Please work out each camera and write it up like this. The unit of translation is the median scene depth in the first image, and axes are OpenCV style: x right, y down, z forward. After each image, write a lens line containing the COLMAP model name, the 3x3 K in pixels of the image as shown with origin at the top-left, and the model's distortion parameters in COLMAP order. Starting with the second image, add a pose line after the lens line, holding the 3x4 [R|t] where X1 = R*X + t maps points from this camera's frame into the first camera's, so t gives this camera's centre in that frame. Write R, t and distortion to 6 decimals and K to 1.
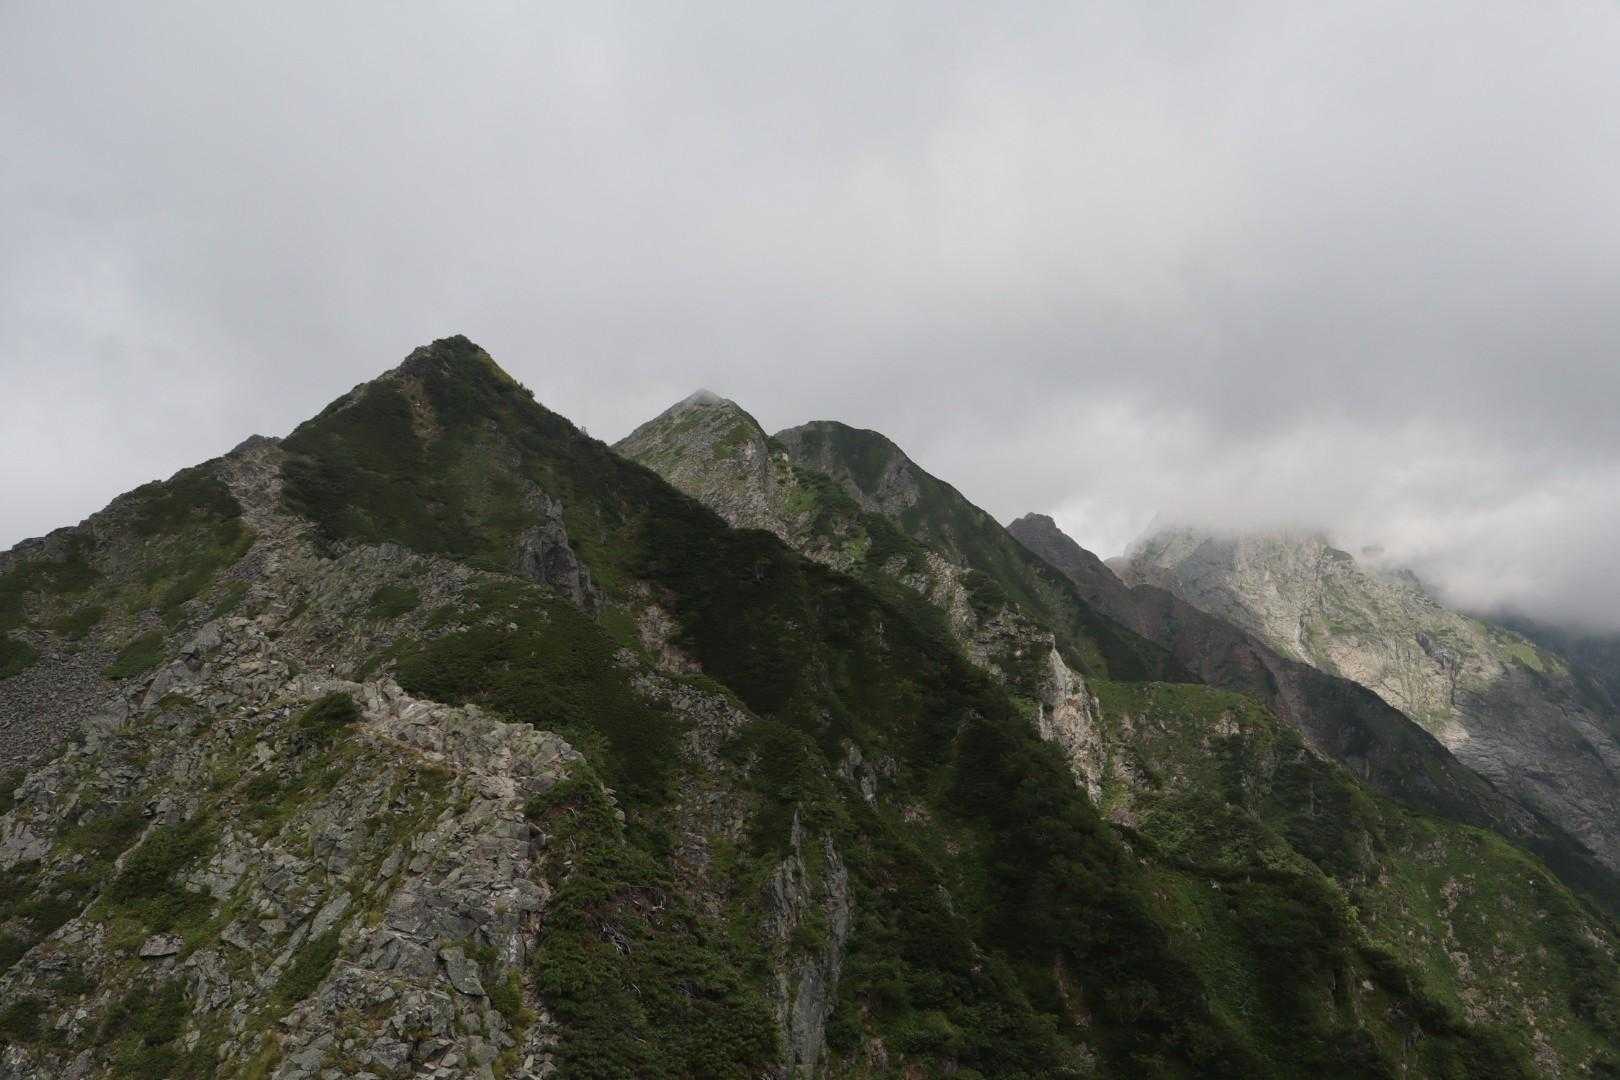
lens RADIAL K [[1354.5, 0, 810.0], [0, 1354.5, 540.0], [0, 0, 1]] dist [0.001471, 0.009528]
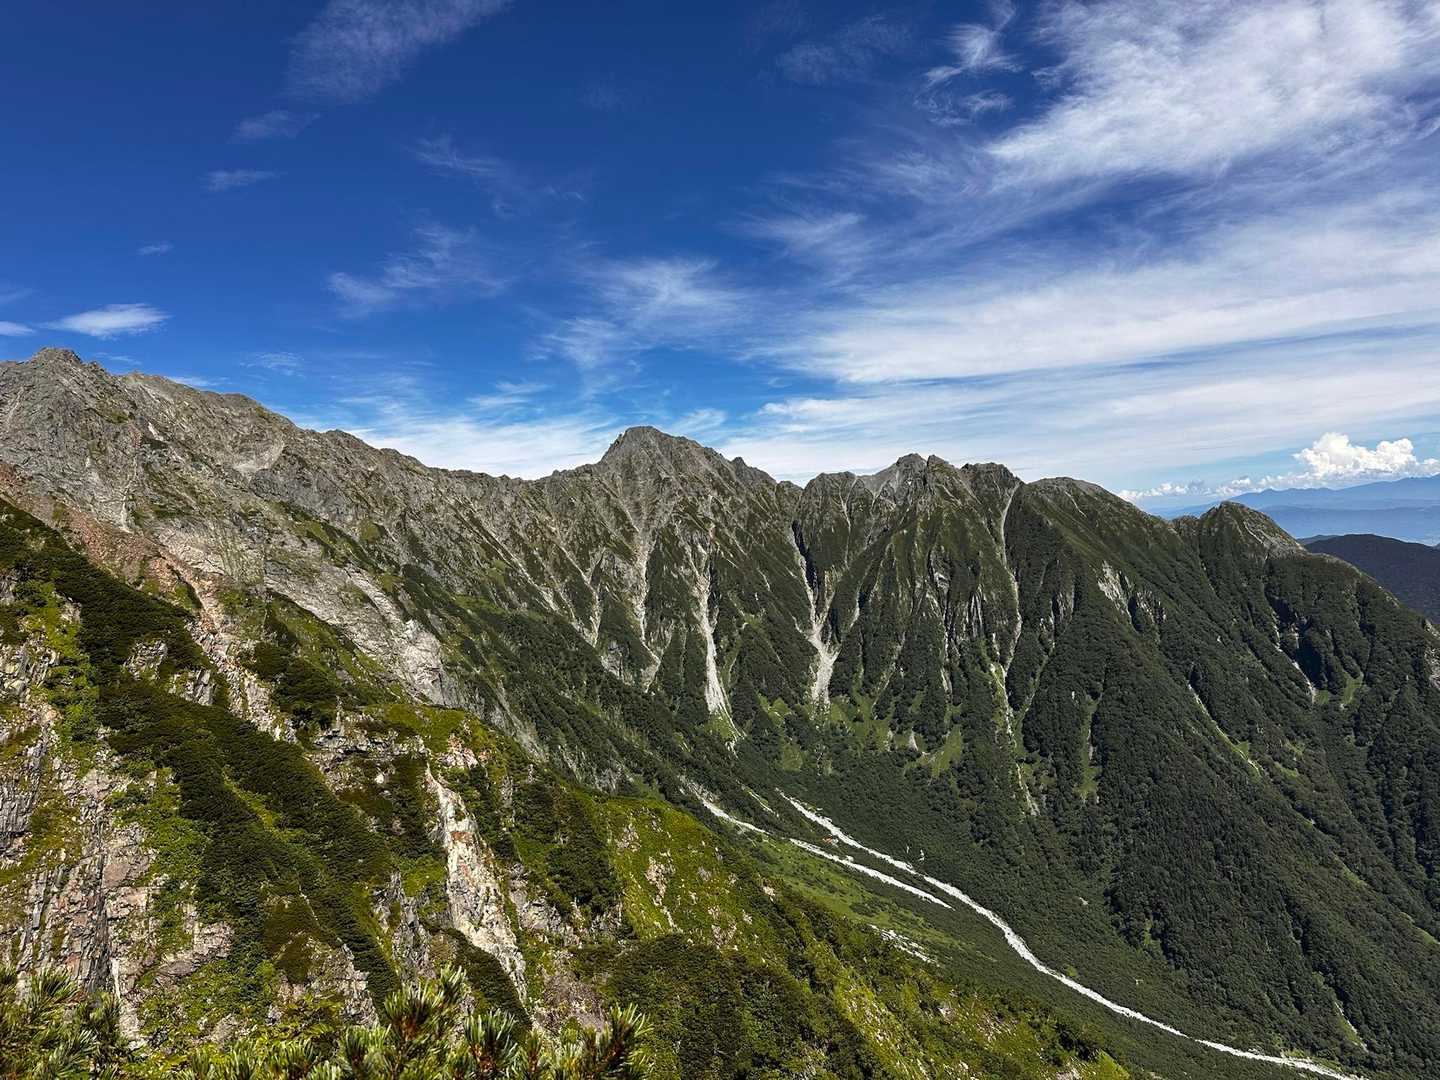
lens RADIAL K [[998.2, 0, 720.3], [0, 998.2, 513.2], [0, 0, 1]] dist [0.024599, -0.003449]
pose [[0.563315, -0.025814, 0.825839, -0.042015], [-0.060947, 0.995491, 0.072690, -0.025029], [-0.823992, -0.091280, 0.559201, 0.171093]]
